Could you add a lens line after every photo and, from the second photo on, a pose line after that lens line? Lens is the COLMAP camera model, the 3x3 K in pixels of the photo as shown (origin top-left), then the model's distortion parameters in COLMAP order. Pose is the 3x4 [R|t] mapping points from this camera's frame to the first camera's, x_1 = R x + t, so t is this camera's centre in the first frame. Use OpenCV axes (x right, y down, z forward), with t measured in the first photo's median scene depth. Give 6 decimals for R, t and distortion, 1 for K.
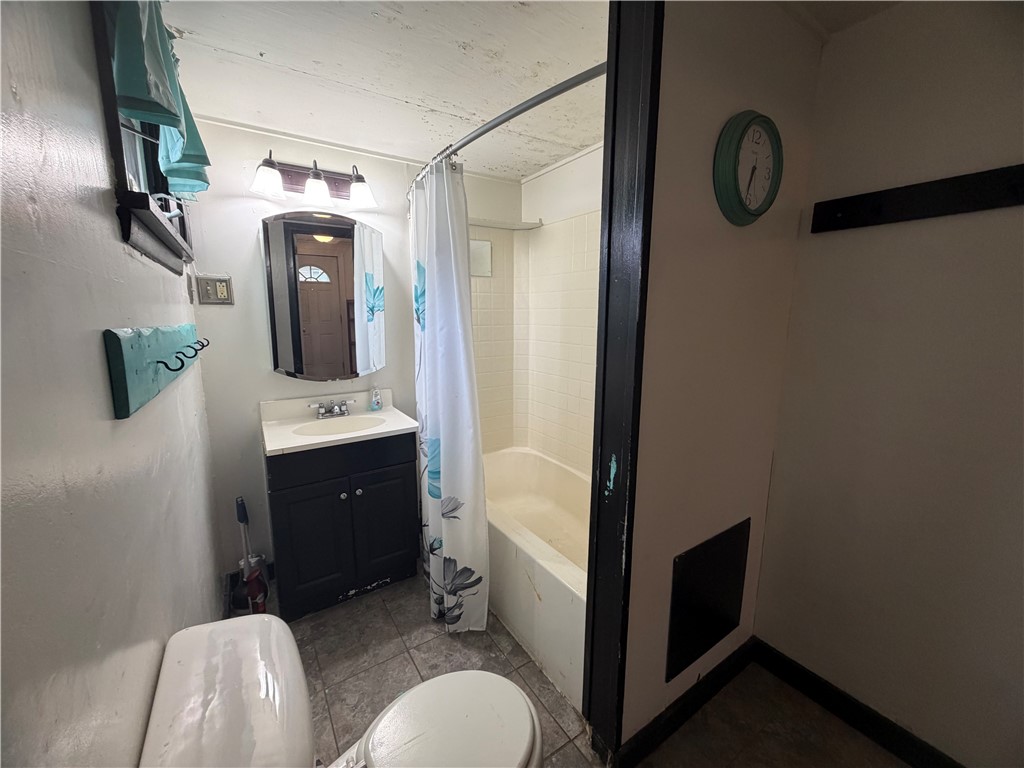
lens RADIAL K [[406.6, 0, 510.8], [0, 406.6, 379.5], [0, 0, 1]] dist [0.011912, 0.000412]
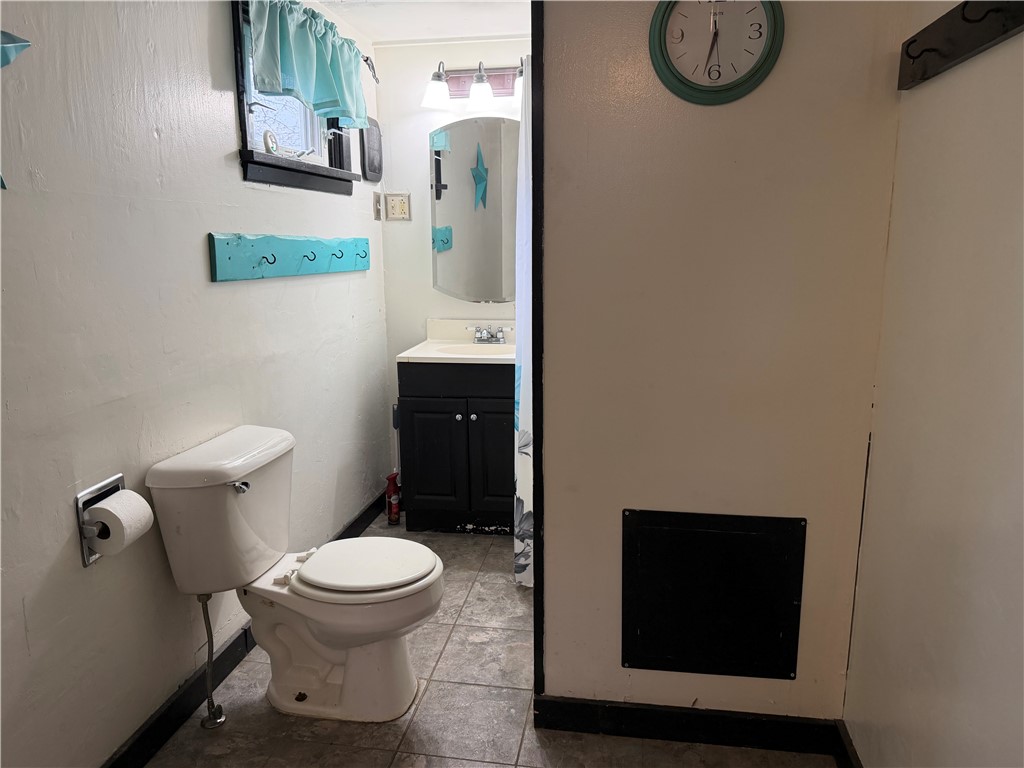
lens RADIAL K [[720.2, 0, 513.9], [0, 720.2, 383.0], [0, 0, 1]] dist [0.042026, -0.045684]
pose [[0.738964, 0.130704, -0.660945, 0.791911], [-0.102139, 0.991397, 0.081856, 0.049409], [0.665958, 0.007020, 0.745956, -0.184500]]
